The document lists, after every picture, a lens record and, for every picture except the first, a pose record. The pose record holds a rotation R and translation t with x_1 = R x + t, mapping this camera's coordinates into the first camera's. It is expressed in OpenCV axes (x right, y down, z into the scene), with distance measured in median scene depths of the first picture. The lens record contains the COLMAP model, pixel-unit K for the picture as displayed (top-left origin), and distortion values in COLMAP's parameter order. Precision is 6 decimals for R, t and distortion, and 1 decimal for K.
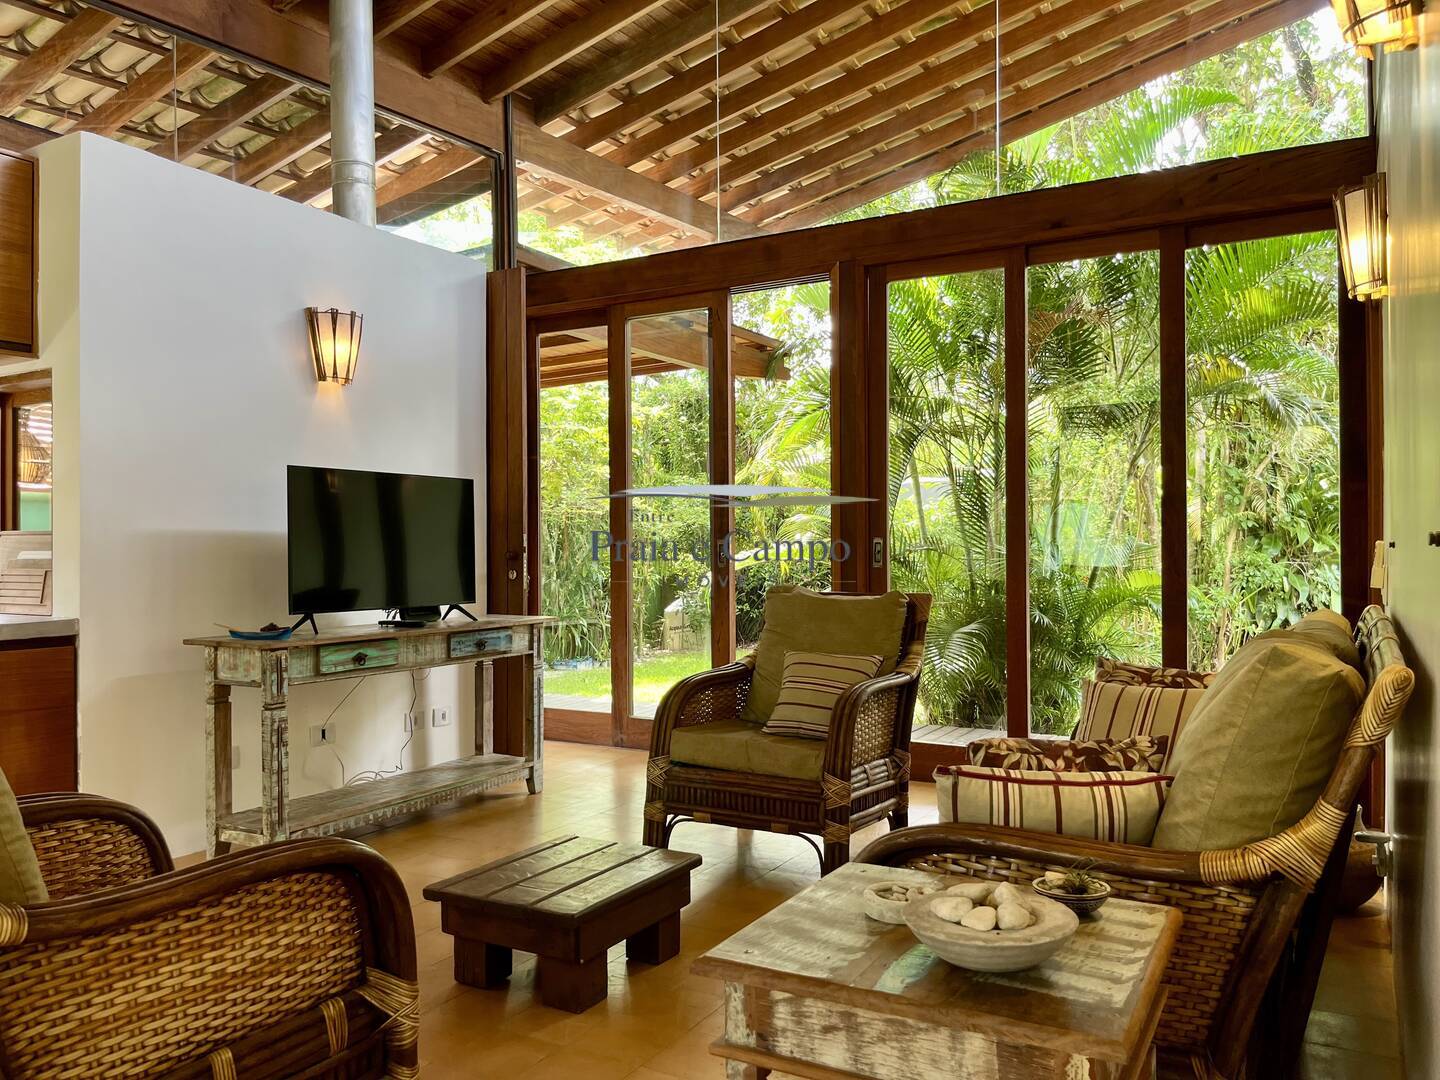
lens RADIAL K [[1091.2, 0, 718.9], [0, 1091.2, 546.3], [0, 0, 1]] dist [0.065605, -0.094458]
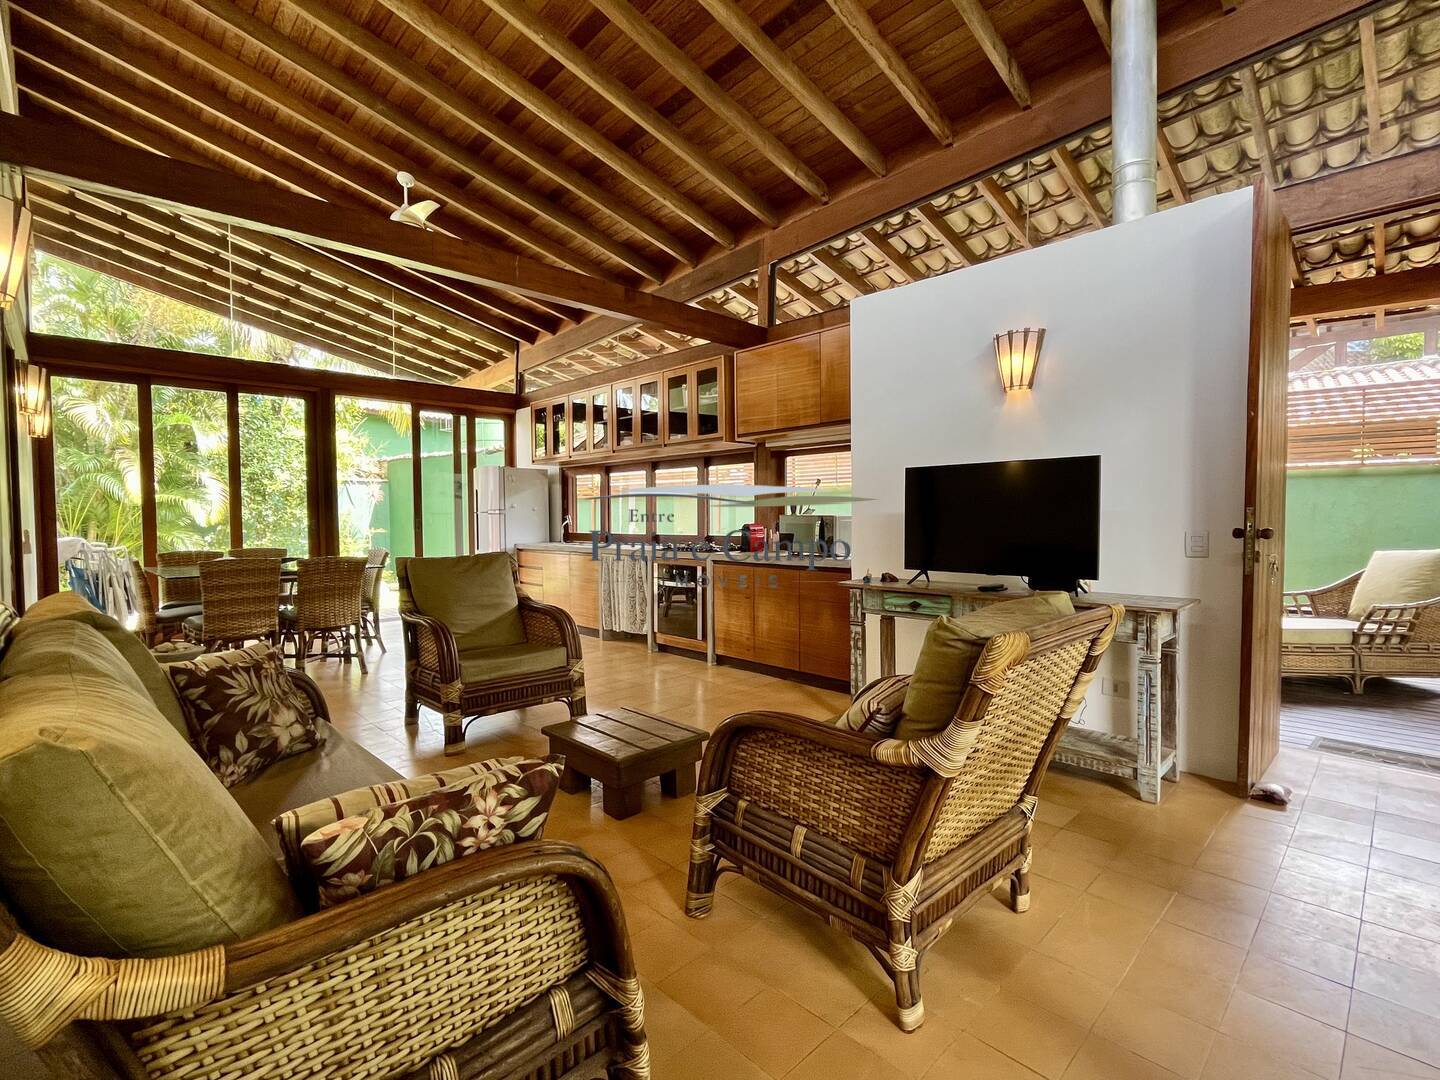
lens RADIAL K [[687.4, 0, 716.8], [0, 687.4, 537.1], [0, 0, 1]] dist [0.000179, -0.000483]
pose [[-0.288684, 0.040588, -0.956564, 0.501082], [0.020183, 0.999137, 0.036304, -0.017423], [0.957212, -0.008826, -0.289254, 0.900850]]
